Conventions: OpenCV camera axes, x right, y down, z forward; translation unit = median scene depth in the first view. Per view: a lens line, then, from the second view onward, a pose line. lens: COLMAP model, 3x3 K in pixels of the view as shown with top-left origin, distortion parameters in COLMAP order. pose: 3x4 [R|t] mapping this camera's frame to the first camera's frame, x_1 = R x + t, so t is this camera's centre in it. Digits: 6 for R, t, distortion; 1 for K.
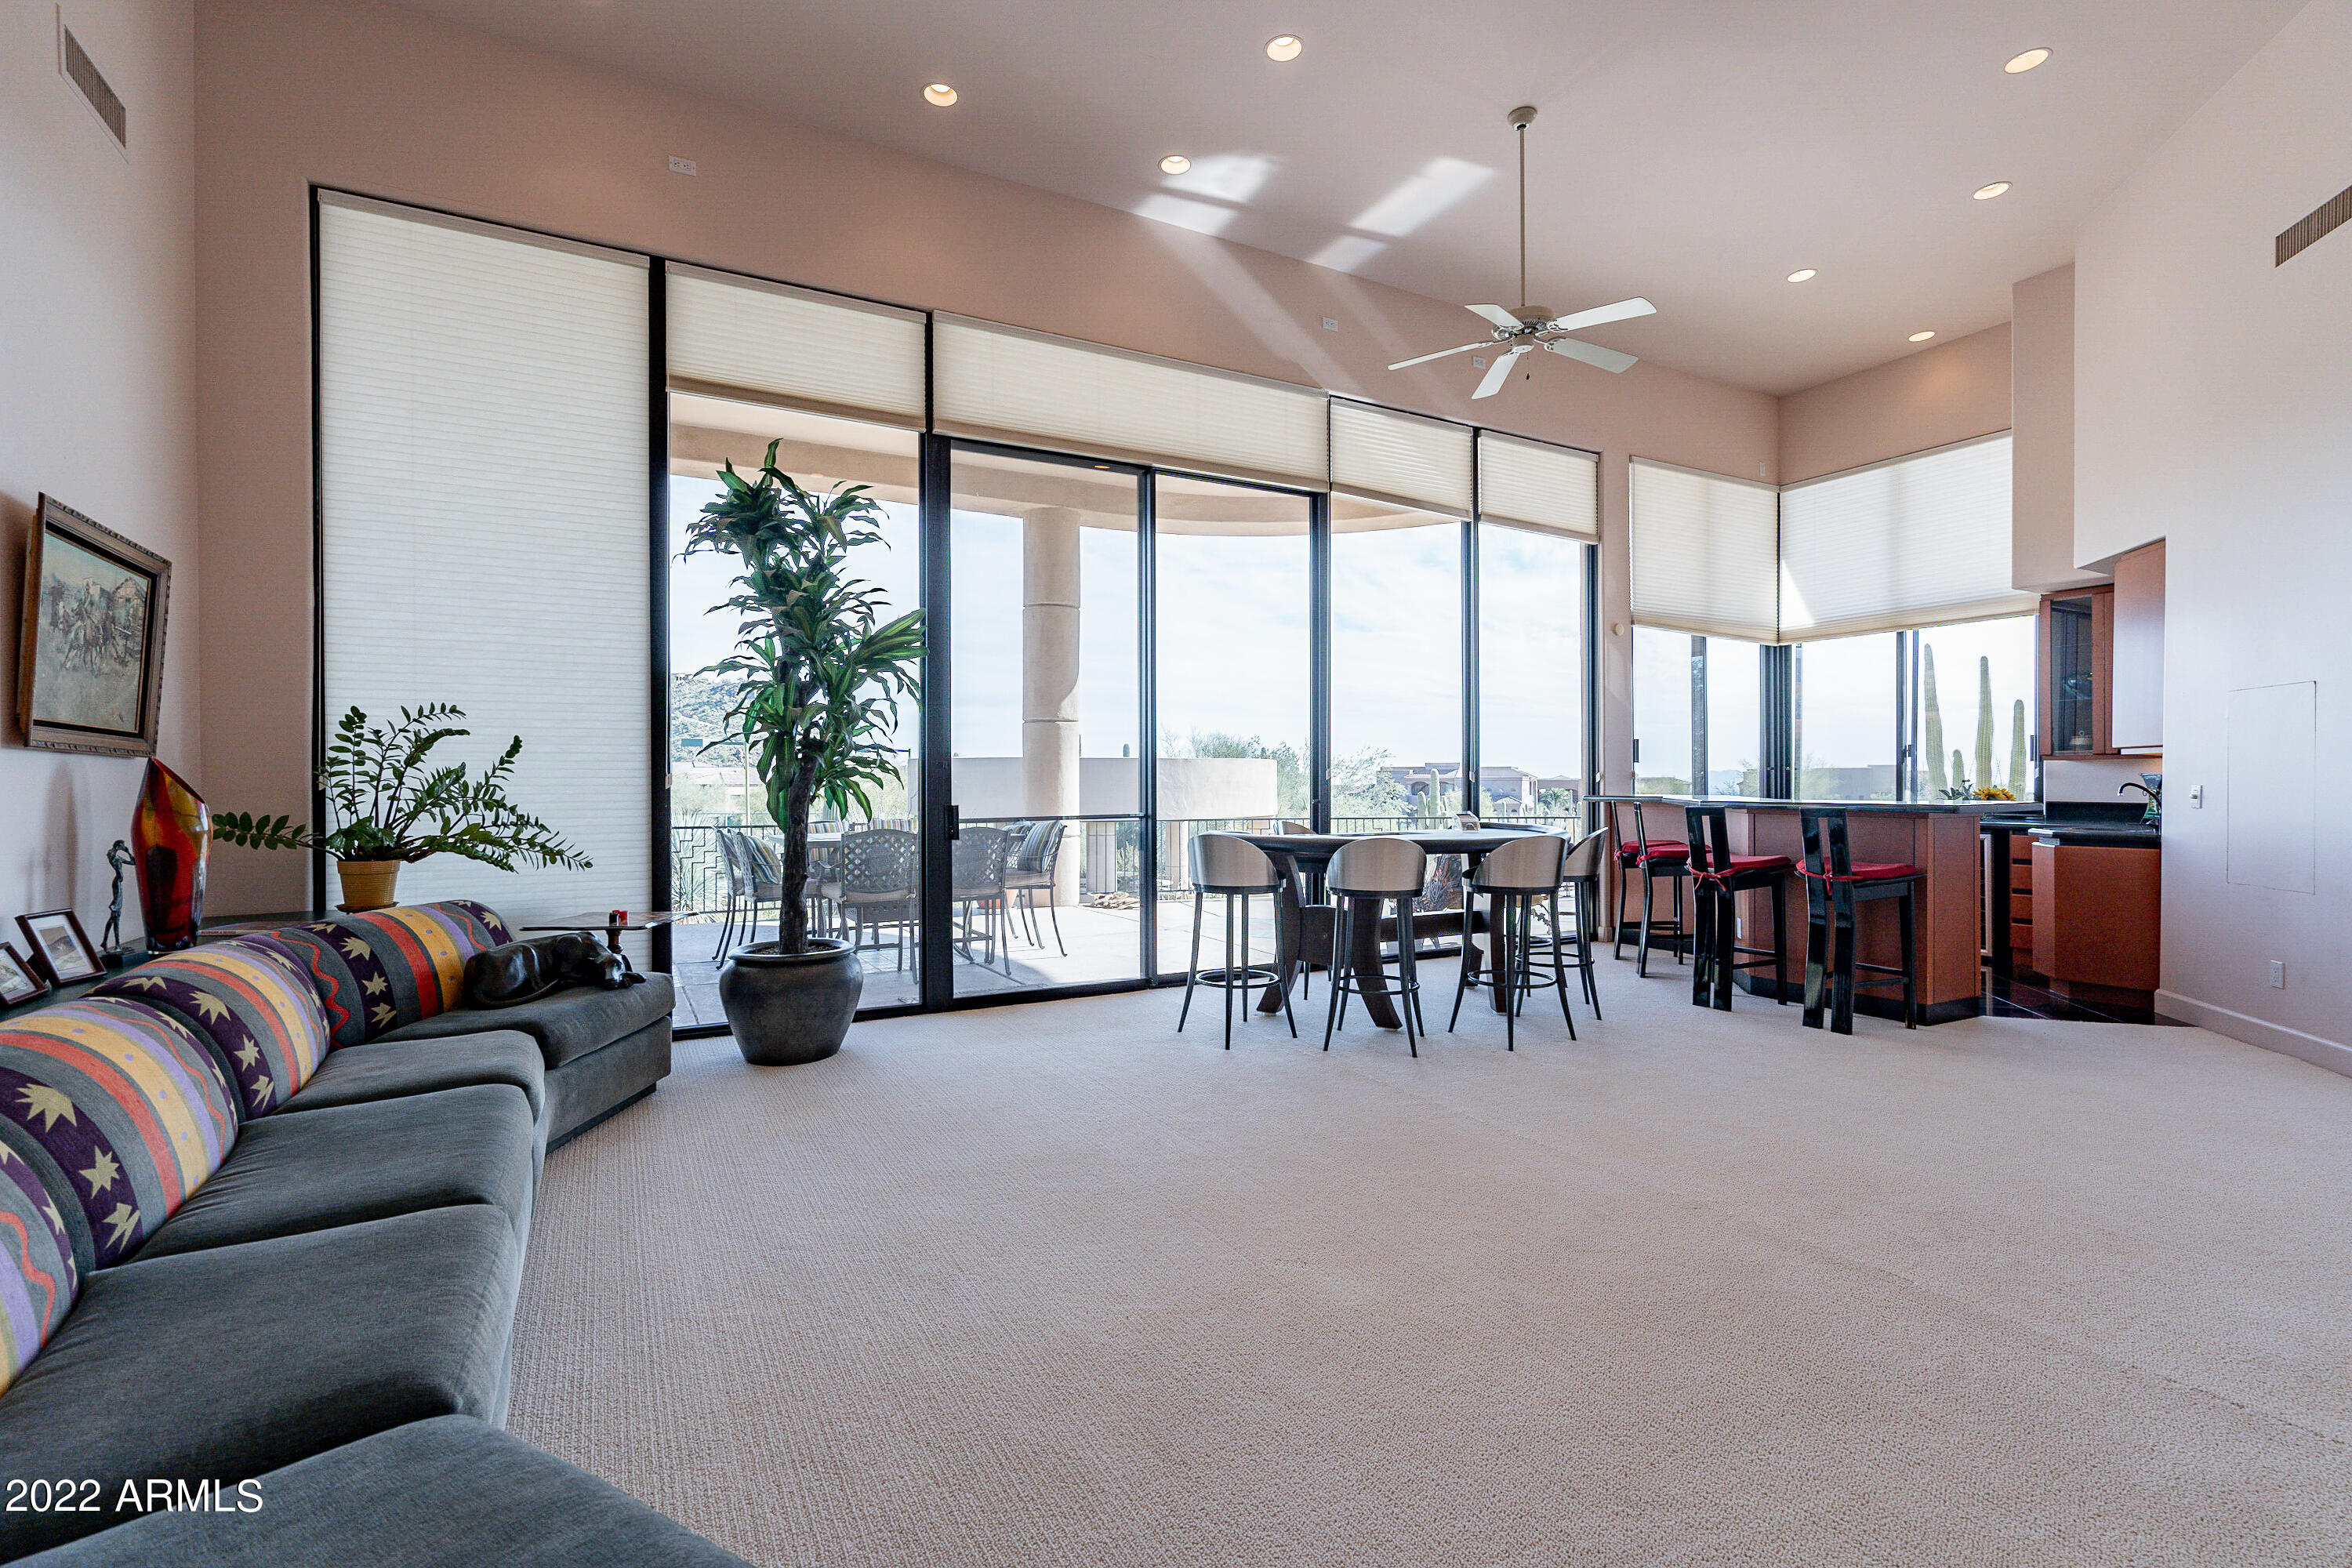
lens RADIAL K [[1065.4, 0, 1169.4], [0, 1065.4, 784.2], [0, 0, 1]] dist [-0.002515, 0.000892]
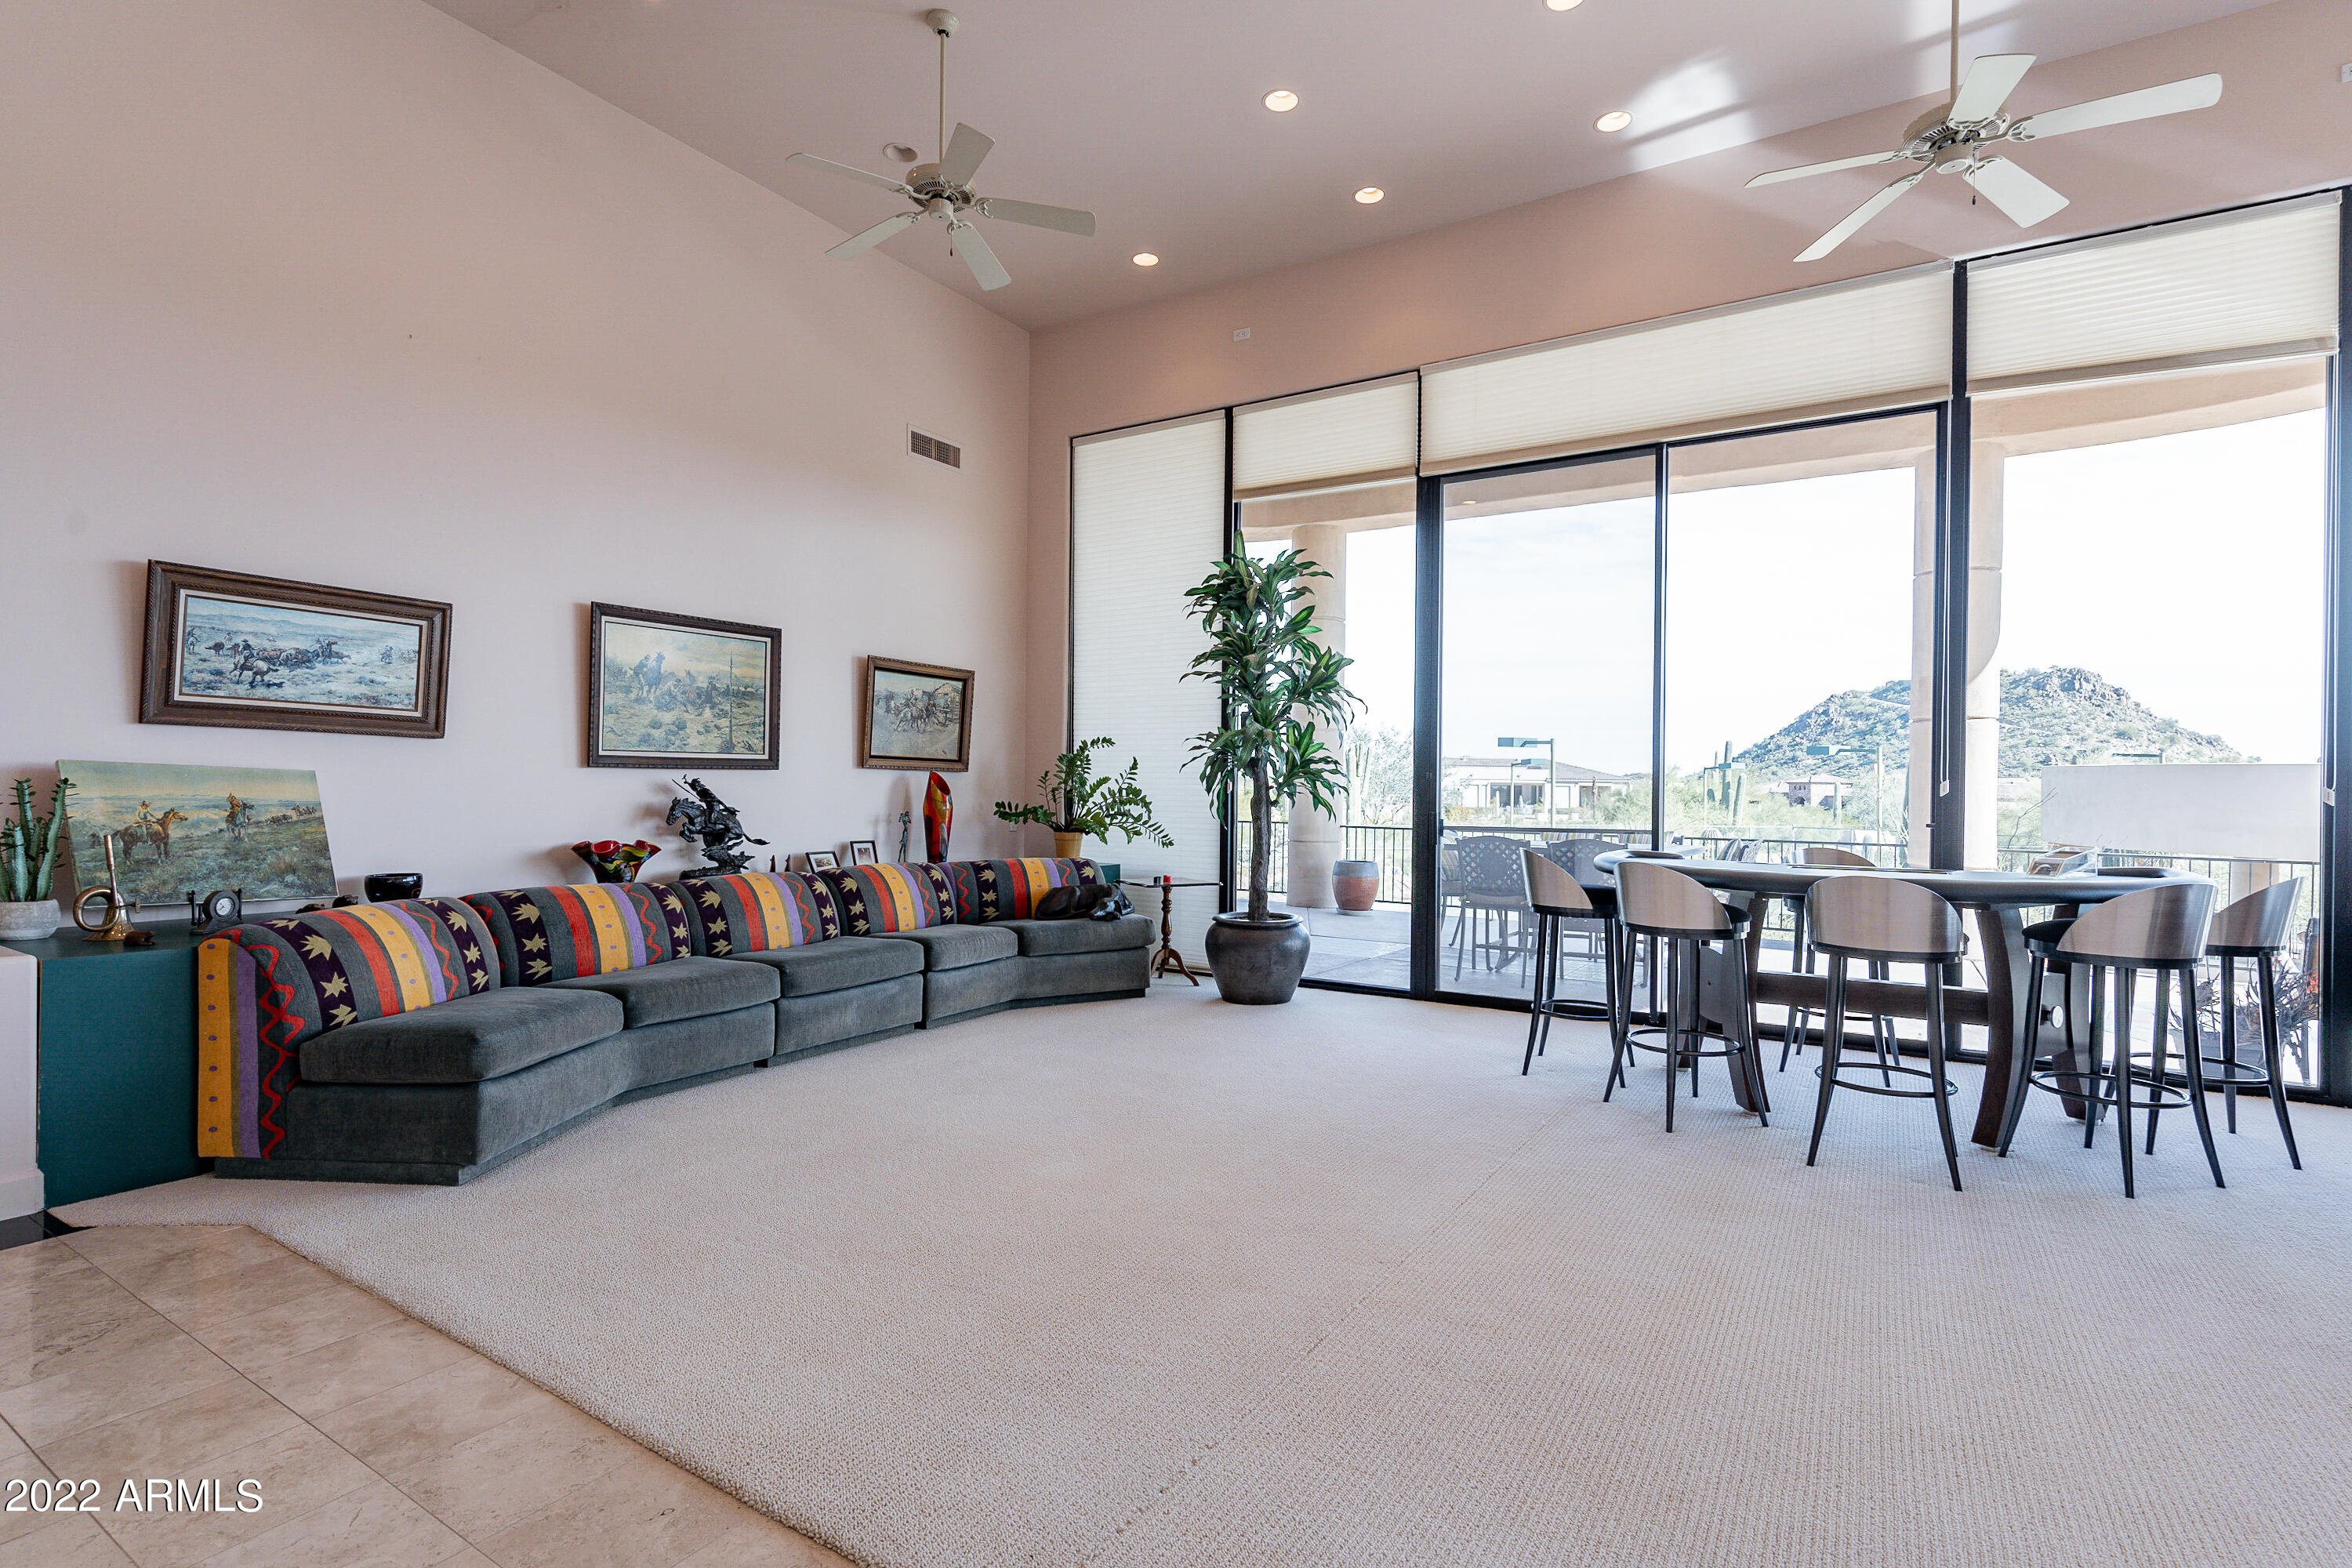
lens RADIAL K [[1147.1, 0, 1170.6], [0, 1147.1, 781.8], [0, 0, 1]] dist [0.000332, 0.000470]
pose [[0.480947, 0.005015, -0.876736, 0.587884], [-0.016061, 0.999866, -0.003091, -0.003389], [0.876603, 0.015568, 0.480963, 0.168739]]
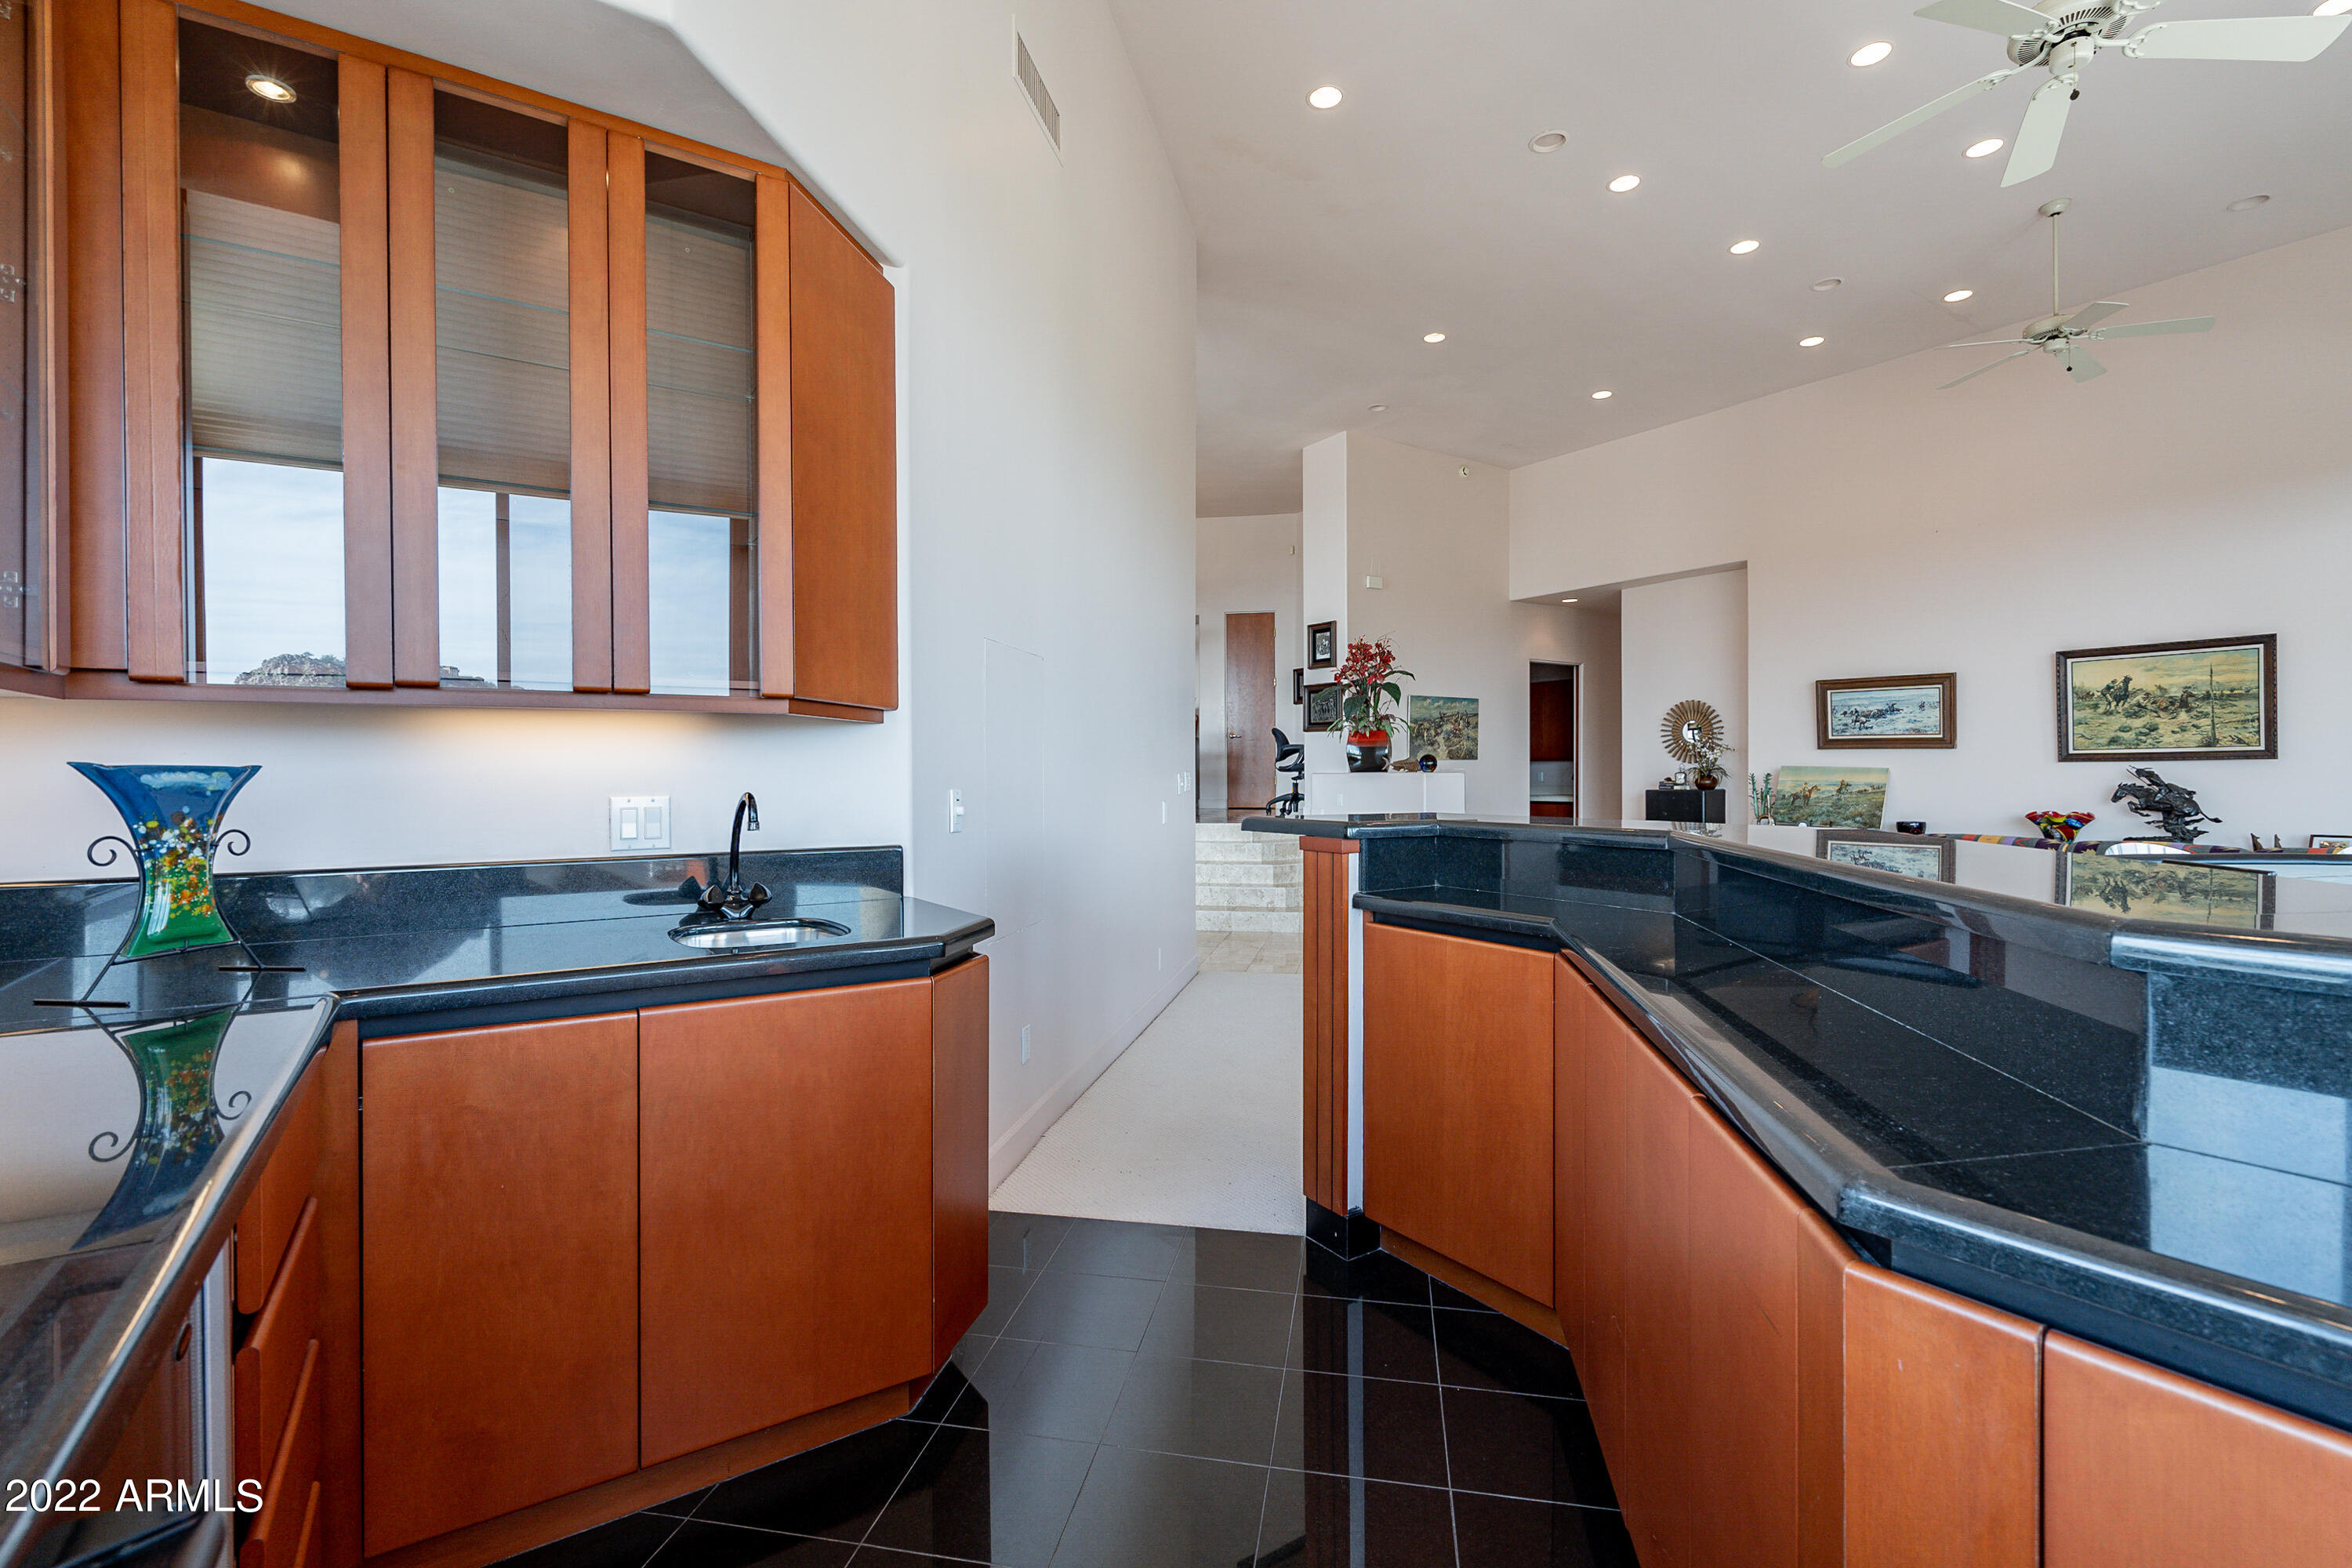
lens RADIAL K [[1065.4, 0, 1182.4], [0, 1065.4, 777.0], [0, 0, 1]] dist [-0.002515, 0.000892]
pose [[-0.997080, 0.005212, -0.076189, 0.689955], [0.004732, 0.999968, 0.006482, -0.005533], [0.076221, 0.006102, -0.997072, 1.268131]]
